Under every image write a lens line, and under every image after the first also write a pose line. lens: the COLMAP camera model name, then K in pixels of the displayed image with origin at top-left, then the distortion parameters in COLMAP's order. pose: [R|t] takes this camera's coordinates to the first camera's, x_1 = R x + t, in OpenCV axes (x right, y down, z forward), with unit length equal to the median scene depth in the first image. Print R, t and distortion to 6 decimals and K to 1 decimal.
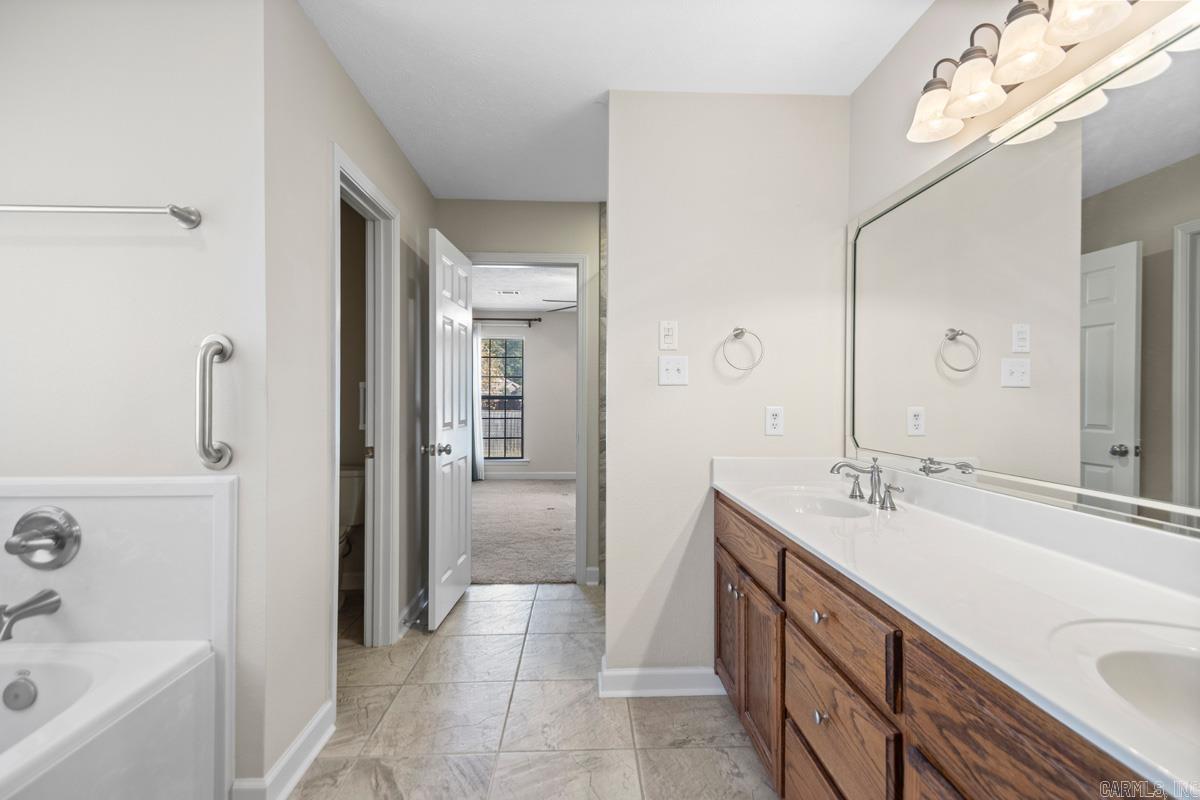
lens RADIAL K [[551.0, 0, 615.6], [0, 551.0, 402.2], [0, 0, 1]] dist [0.016226, -0.017200]
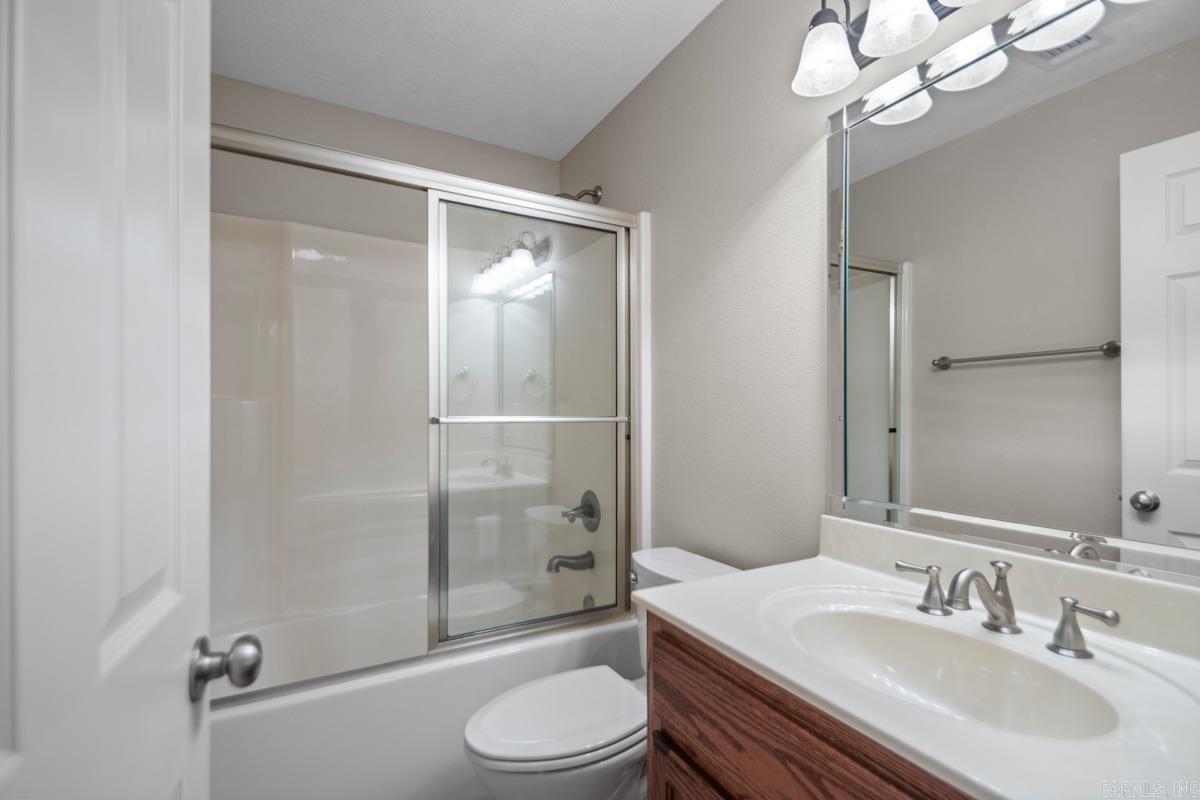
lens RADIAL K [[551.0, 0, 615.6], [0, 551.0, 402.2], [0, 0, 1]] dist [0.016226, -0.017200]
pose [[0.906216, -0.001163, 0.422814, -0.027838], [0.012255, 0.999648, -0.023519, -0.005766], [-0.422638, 0.026495, 0.905911, 0.389213]]
